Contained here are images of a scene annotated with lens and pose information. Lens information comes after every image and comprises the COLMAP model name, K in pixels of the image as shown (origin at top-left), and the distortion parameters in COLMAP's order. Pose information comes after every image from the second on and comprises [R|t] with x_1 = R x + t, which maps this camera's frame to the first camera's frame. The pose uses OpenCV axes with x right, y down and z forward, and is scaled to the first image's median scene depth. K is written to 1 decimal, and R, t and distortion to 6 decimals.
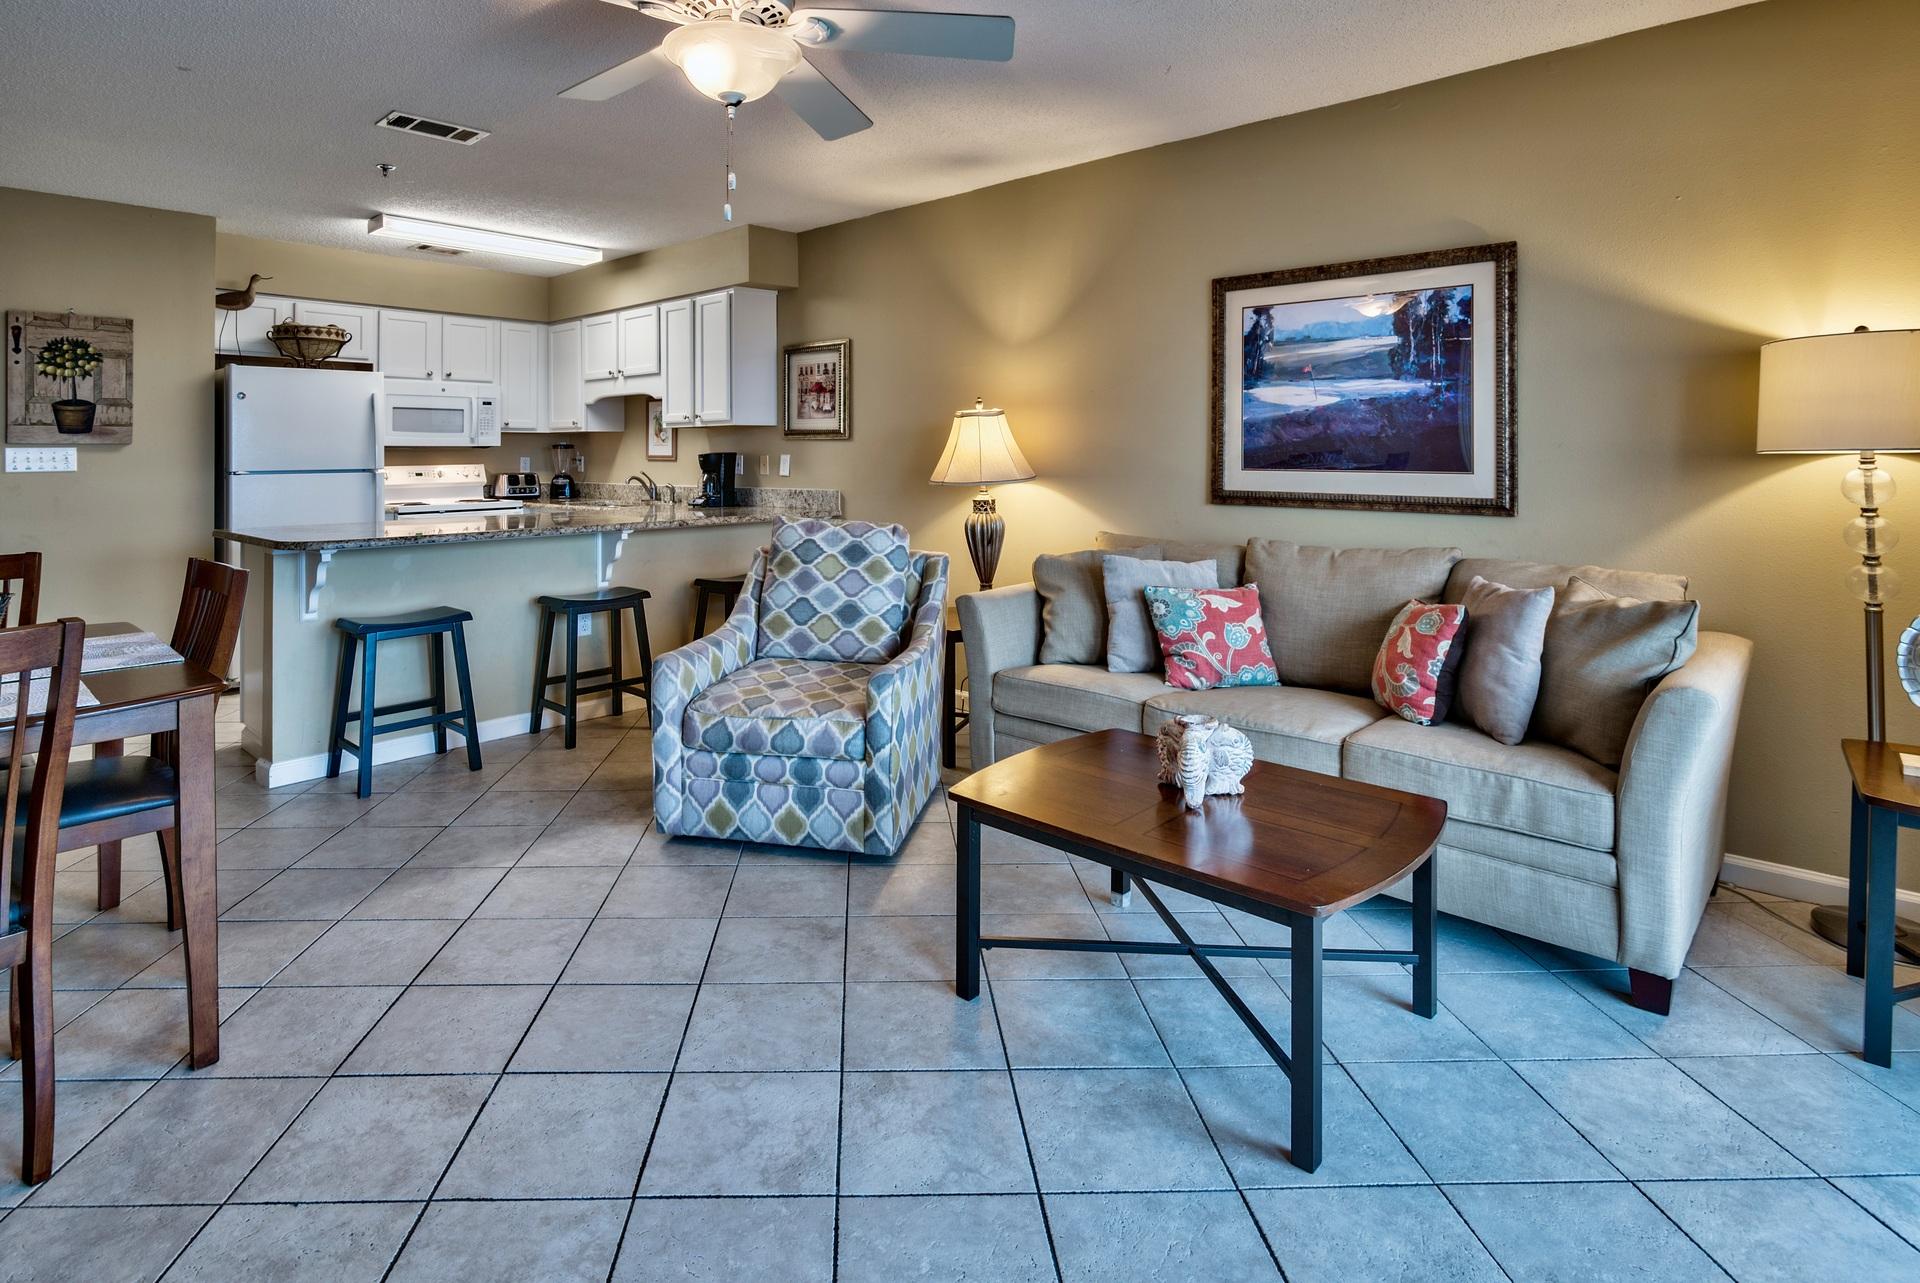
lens RADIAL K [[978.7, 0, 856.5], [0, 978.7, 438.2], [0, 0, 1]] dist [-0.011655, 0.000655]
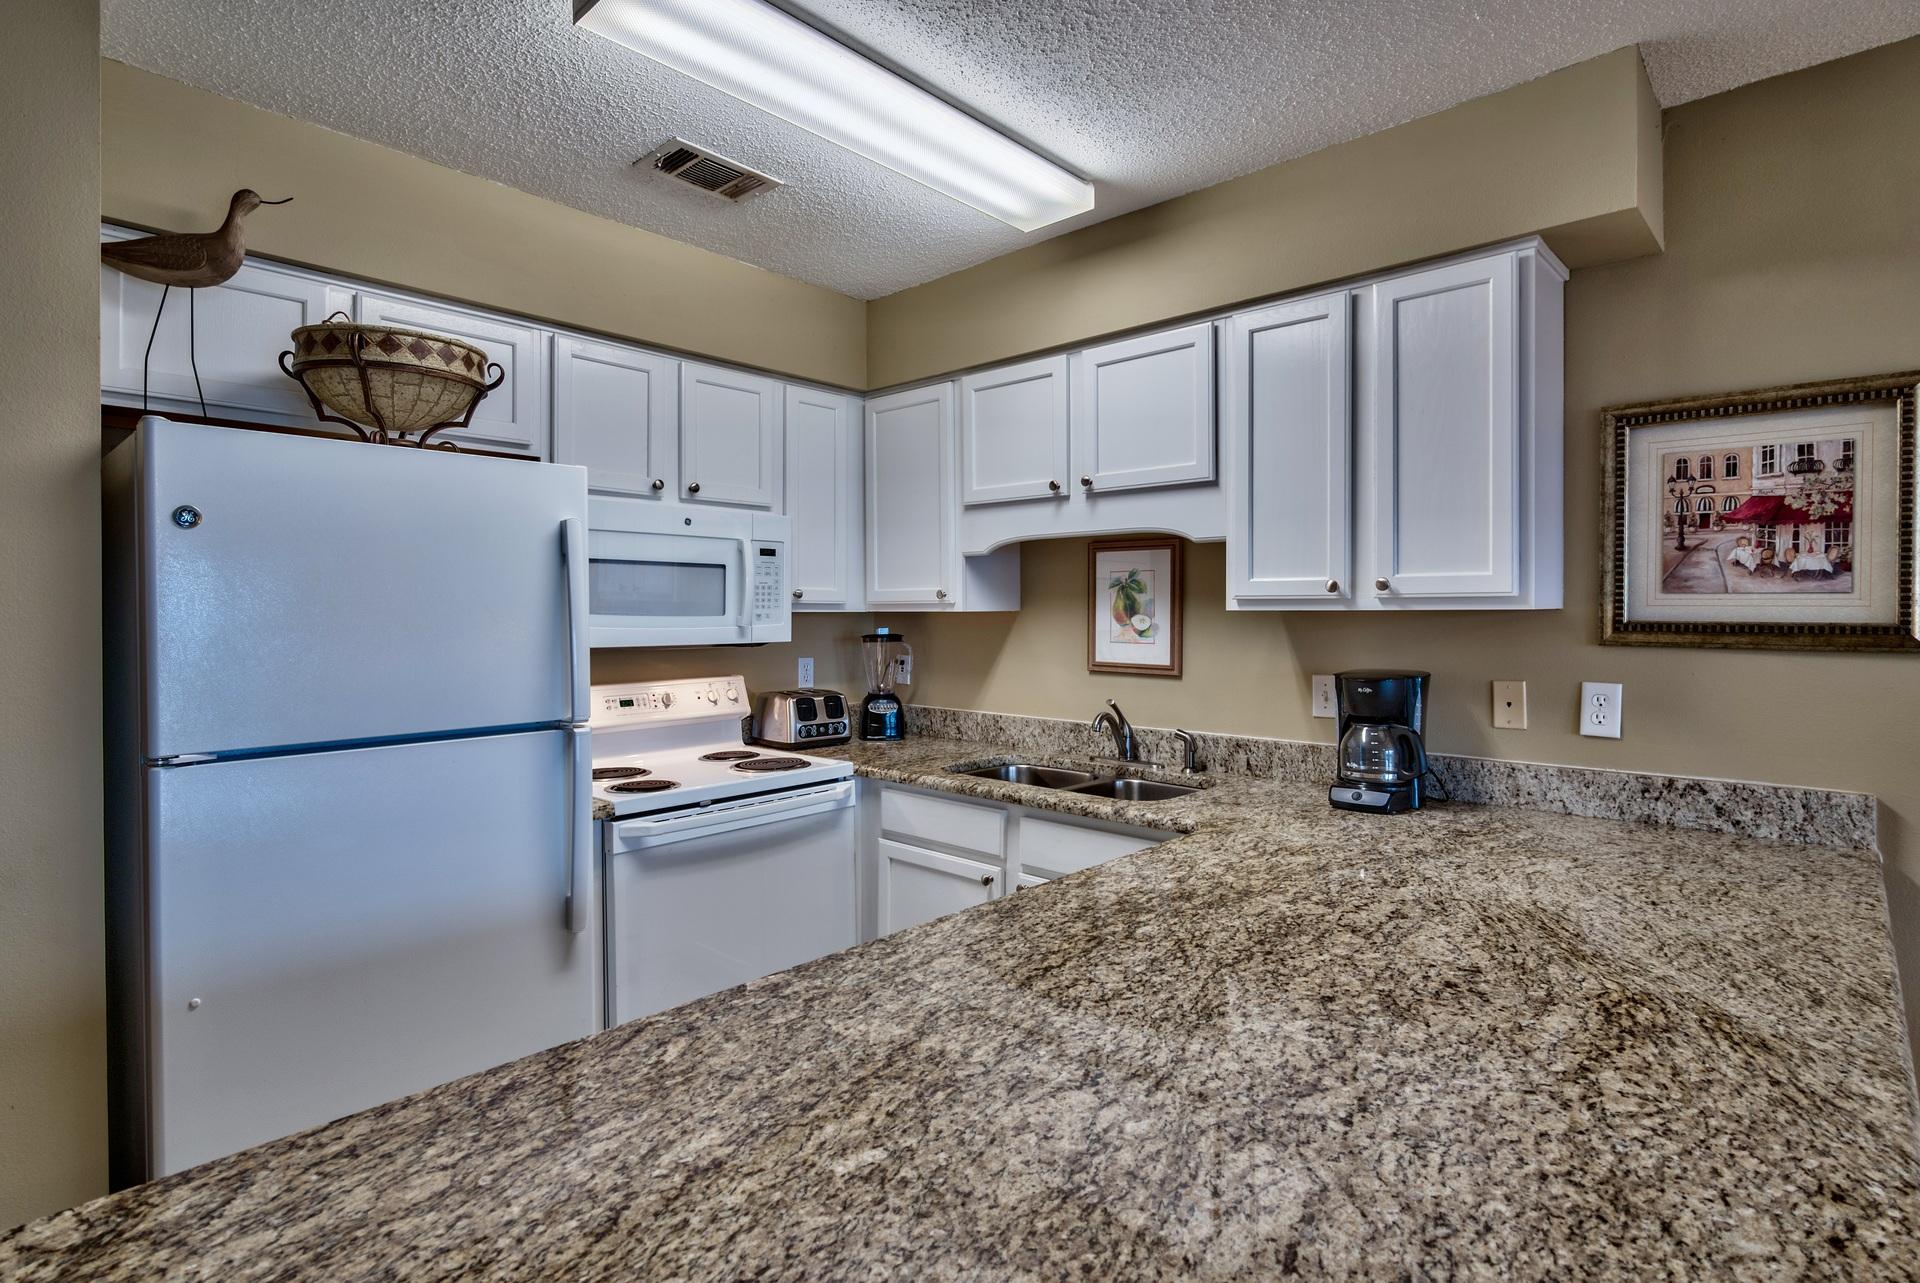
lens RADIAL K [[978.7, 0, 928.5], [0, 978.7, 619.6], [0, 0, 1]] dist [-0.011655, 0.000655]
pose [[0.999991, 0.004139, -0.000698, -0.340669], [-0.004120, 0.999680, 0.024967, -0.017257], [0.000802, -0.024963, 0.999688, 0.598171]]
